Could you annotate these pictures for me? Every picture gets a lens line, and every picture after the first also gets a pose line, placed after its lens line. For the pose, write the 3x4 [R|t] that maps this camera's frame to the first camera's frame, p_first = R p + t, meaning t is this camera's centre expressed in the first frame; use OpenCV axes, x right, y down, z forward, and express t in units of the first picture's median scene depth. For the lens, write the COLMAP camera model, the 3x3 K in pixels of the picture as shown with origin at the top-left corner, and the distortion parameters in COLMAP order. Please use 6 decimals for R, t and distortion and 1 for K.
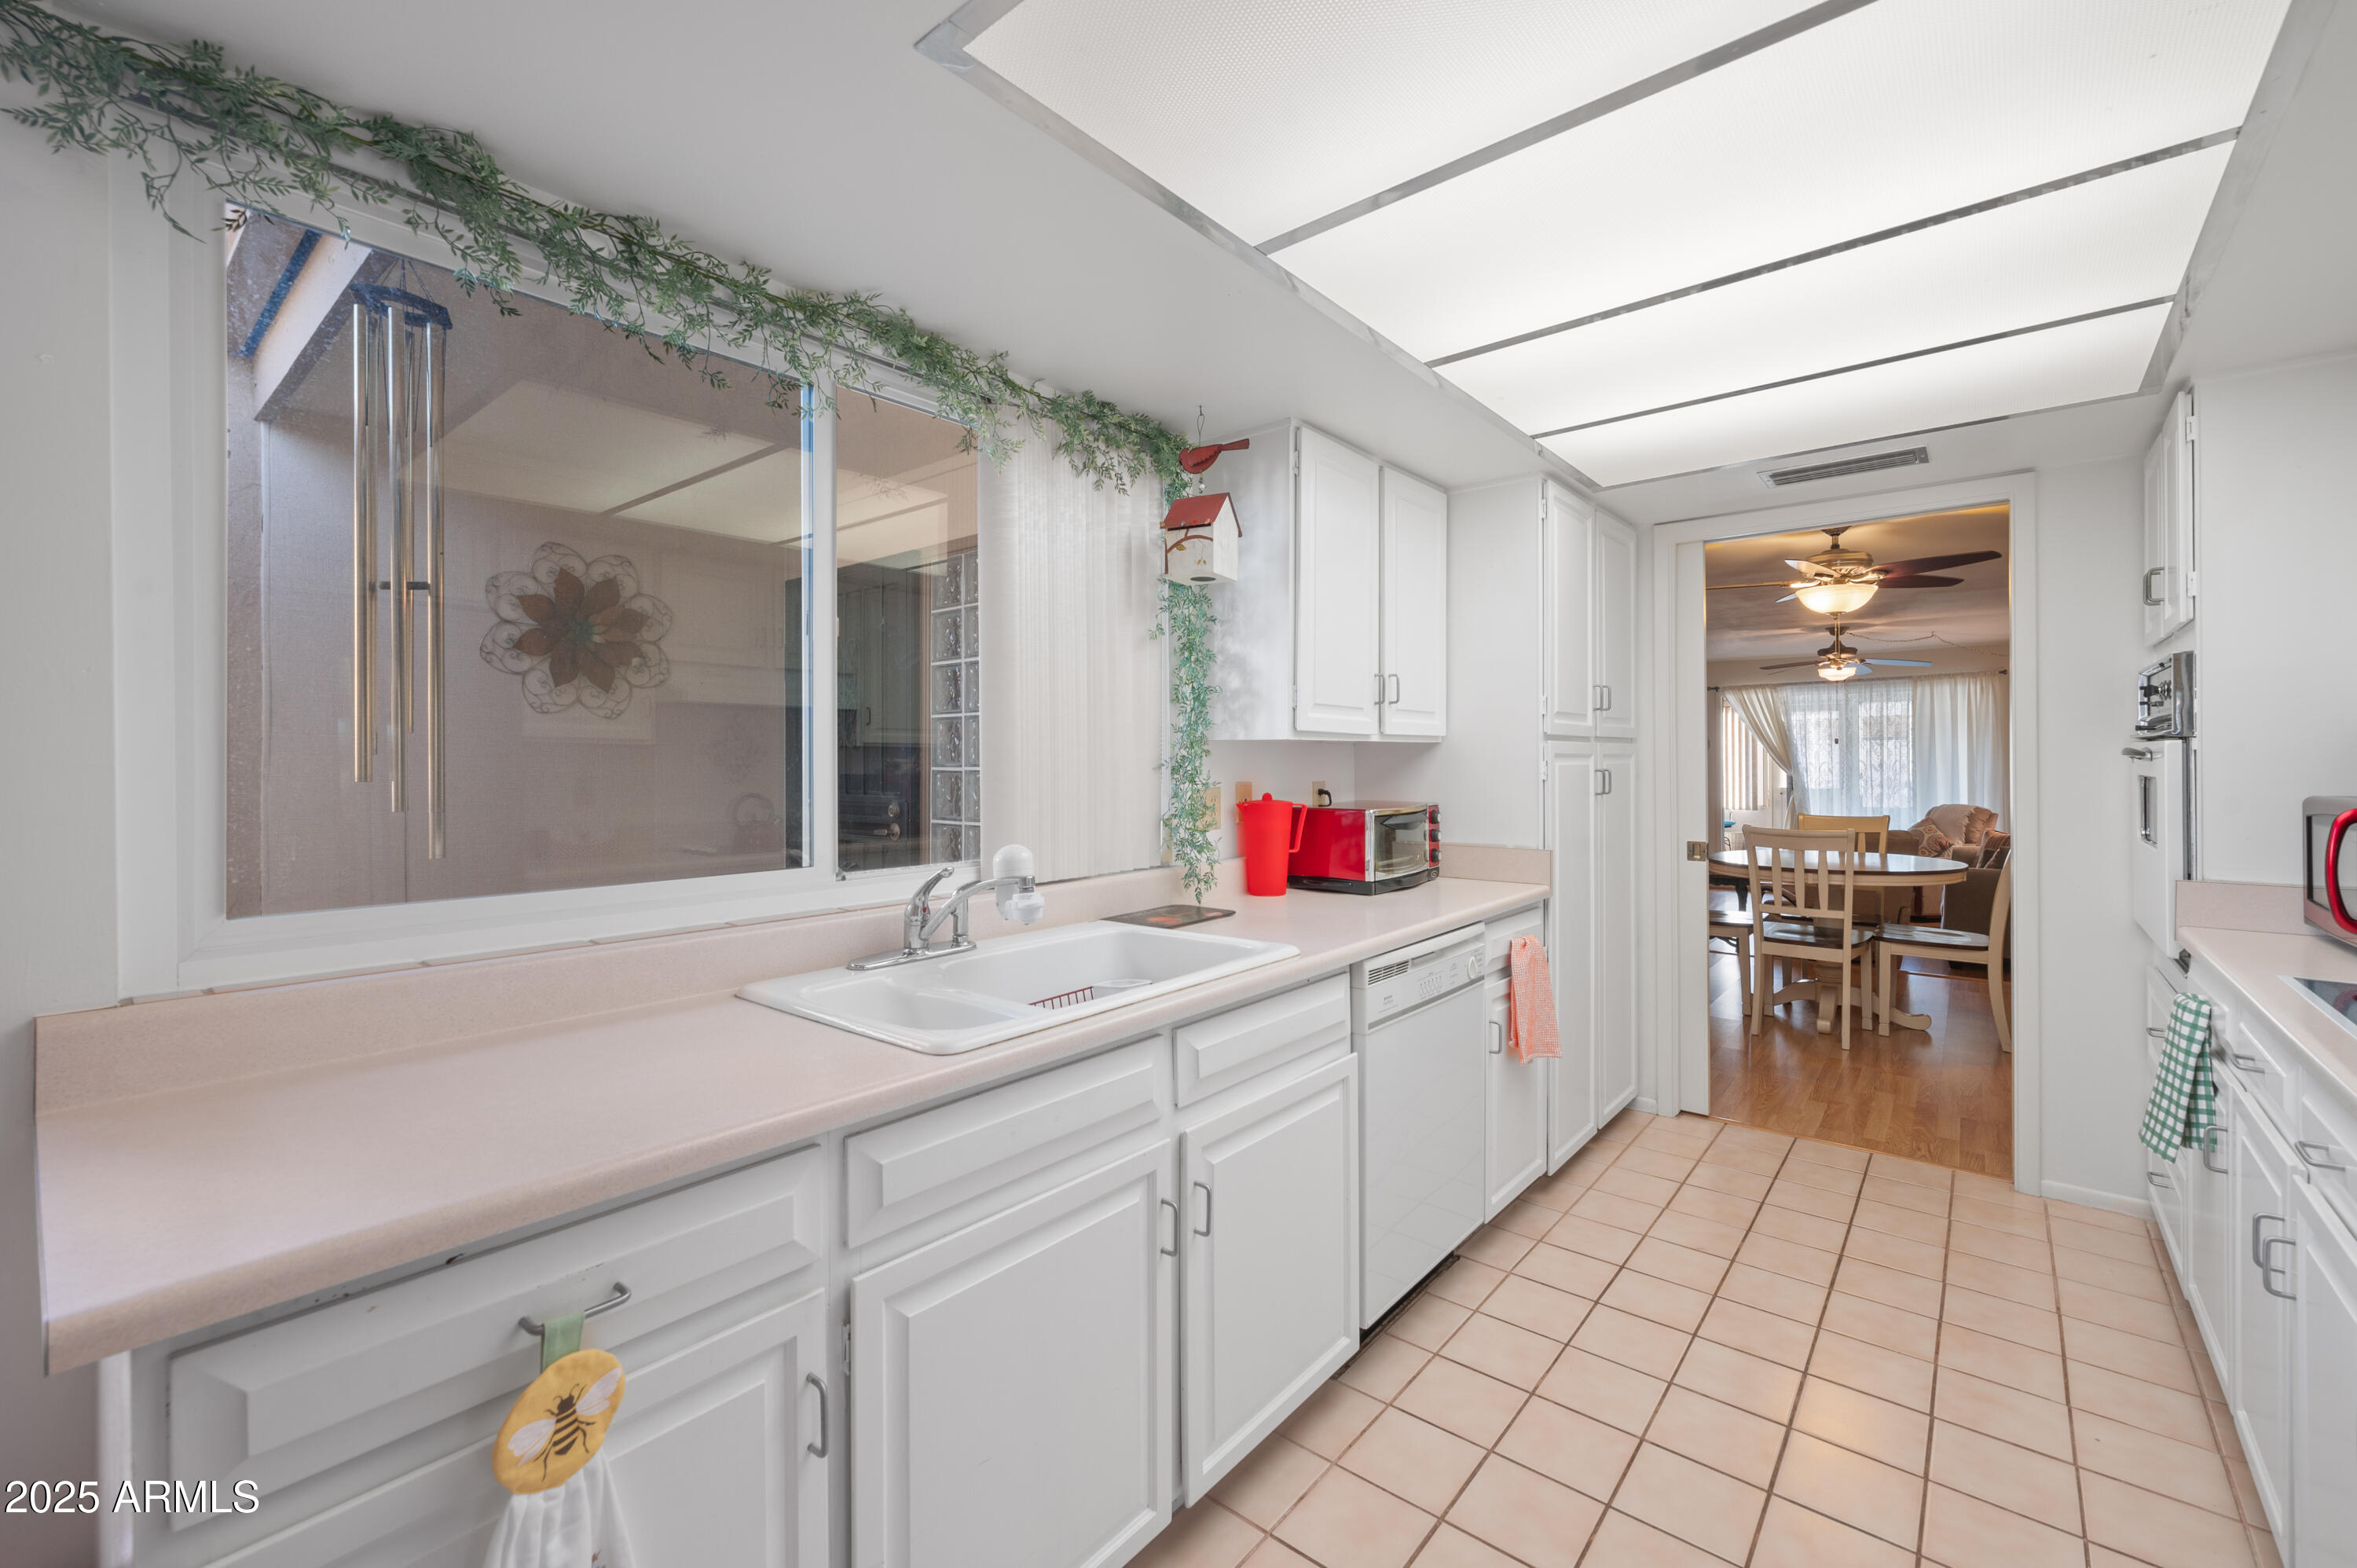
lens RADIAL K [[938.1, 0, 1172.8], [0, 938.1, 761.0], [0, 0, 1]] dist [-0.006857, -0.000181]
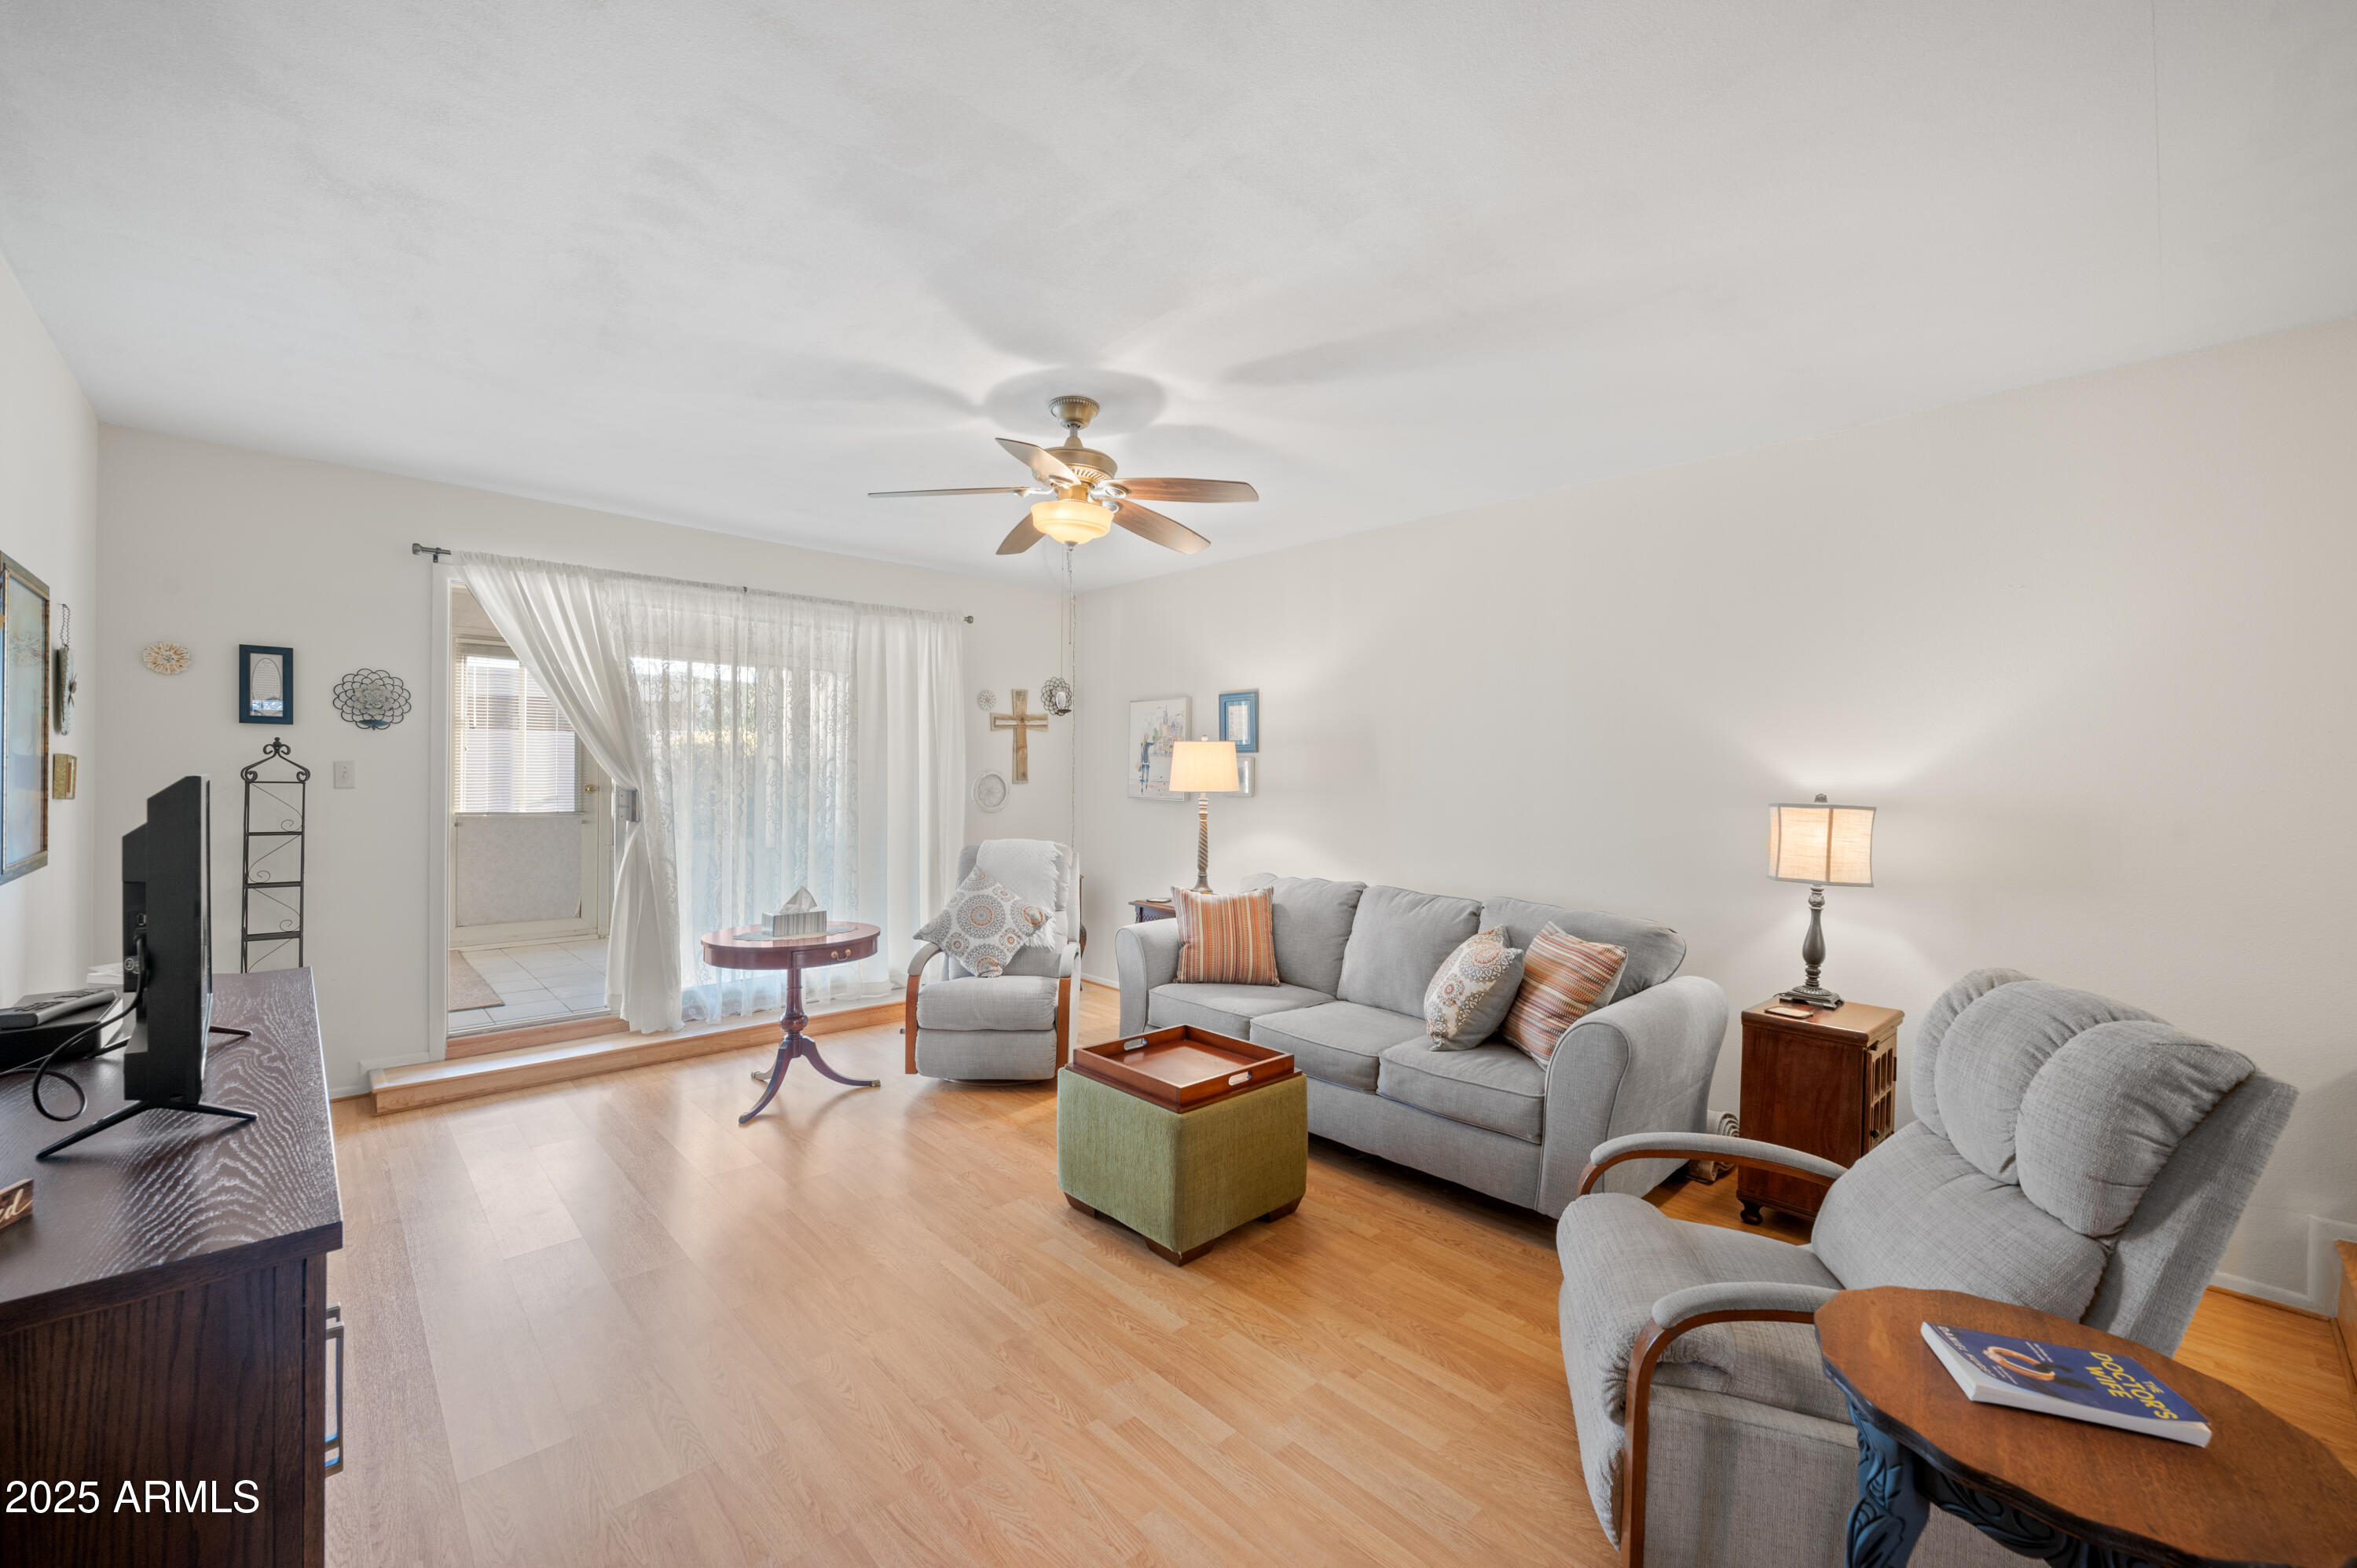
lens RADIAL K [[938.1, 0, 1175.9], [0, 938.1, 771.4], [0, 0, 1]] dist [-0.006857, -0.000181]
pose [[0.073106, 0.025833, 0.996990, 0.630547], [-0.000880, 0.999666, -0.025838, 0.047311], [-0.997324, 0.001011, 0.073104, 1.819629]]
